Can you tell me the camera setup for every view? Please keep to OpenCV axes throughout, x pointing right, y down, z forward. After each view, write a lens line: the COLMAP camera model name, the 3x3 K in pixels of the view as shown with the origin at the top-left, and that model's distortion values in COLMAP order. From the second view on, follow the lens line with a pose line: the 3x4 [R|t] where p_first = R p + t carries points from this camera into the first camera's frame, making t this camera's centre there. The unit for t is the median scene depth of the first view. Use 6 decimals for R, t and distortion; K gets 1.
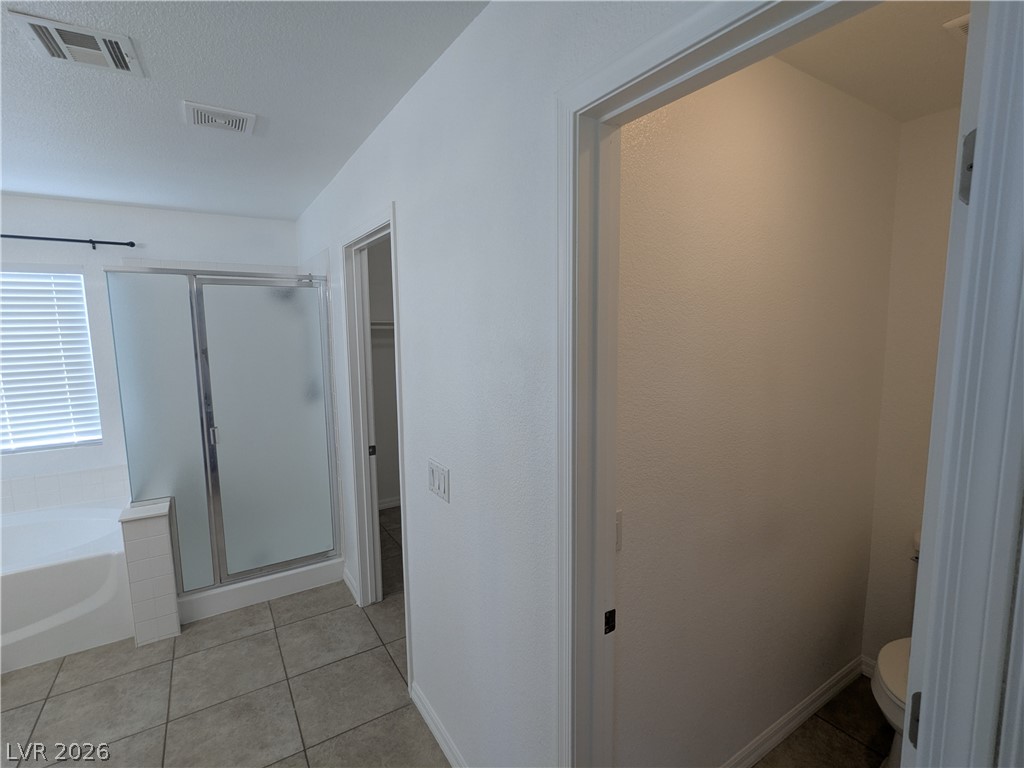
lens RADIAL K [[485.6, 0, 512.5], [0, 485.6, 385.0], [0, 0, 1]] dist [-0.008860, 0.005846]
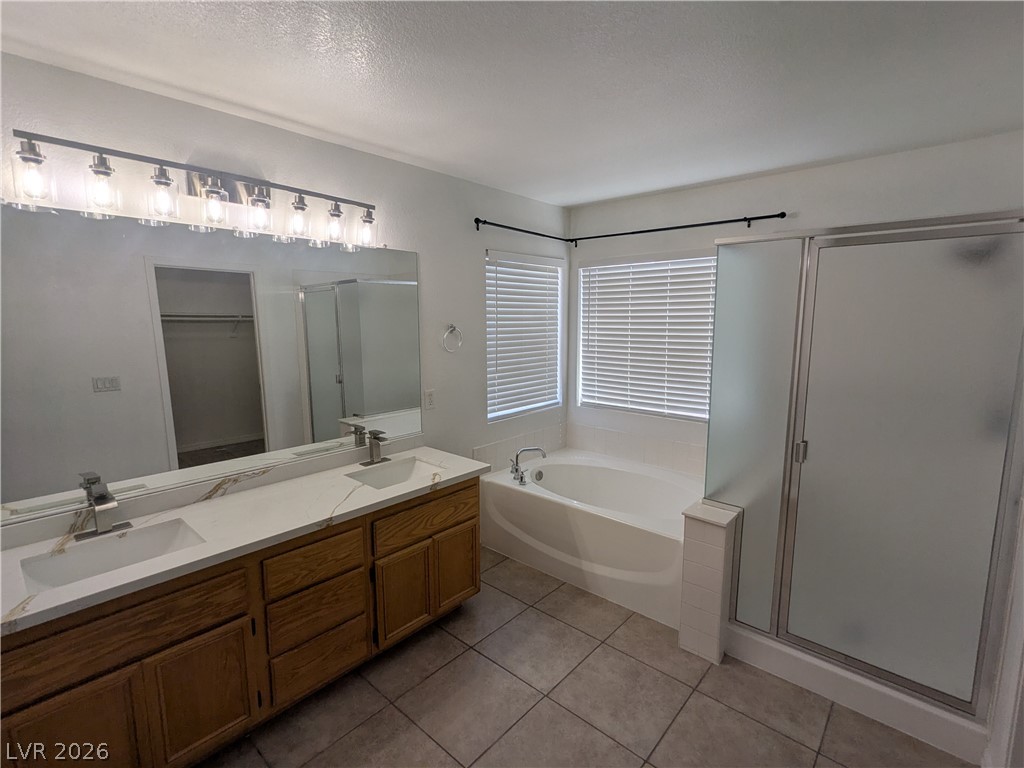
lens RADIAL K [[485.6, 0, 512.5], [0, 485.6, 385.0], [0, 0, 1]] dist [-0.008860, 0.005846]
pose [[0.276591, 0.144892, -0.950002, -0.040764], [-0.124002, 0.985685, 0.114231, -0.027621], [0.952954, 0.086206, 0.290599, 0.351611]]
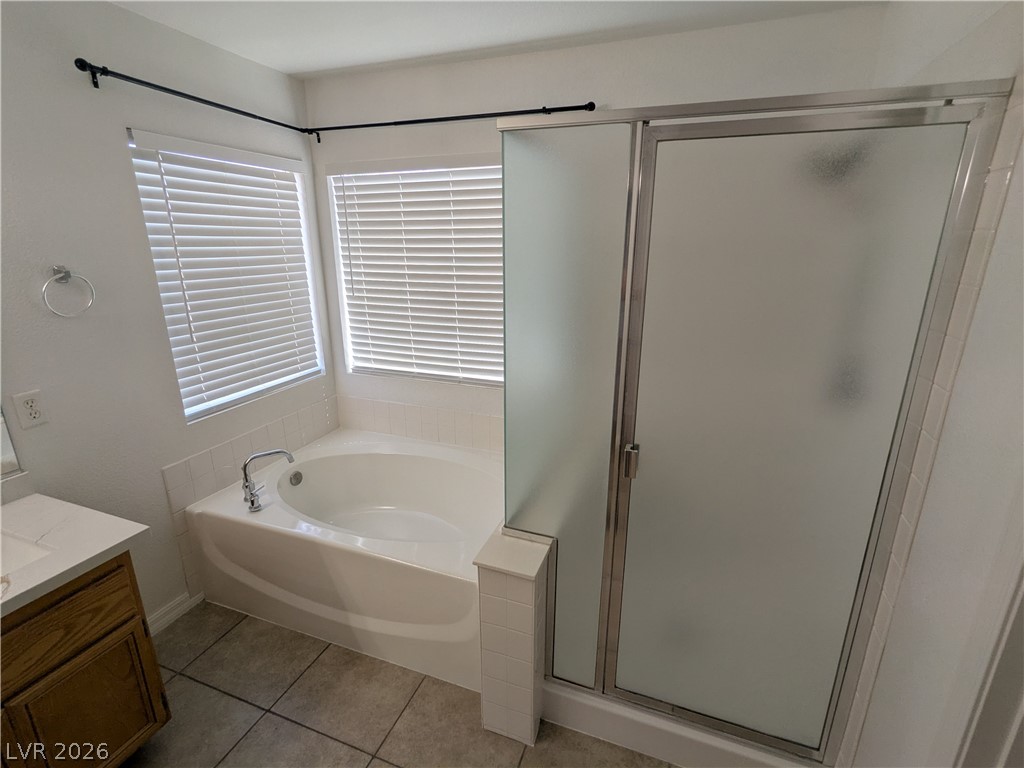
lens RADIAL K [[485.6, 0, 512.5], [0, 485.6, 385.0], [0, 0, 1]] dist [-0.008860, 0.005846]
pose [[0.604604, 0.238483, -0.759987, -0.331180], [-0.109845, 0.969974, 0.216990, -0.071743], [0.788916, -0.047712, 0.612646, 0.605318]]
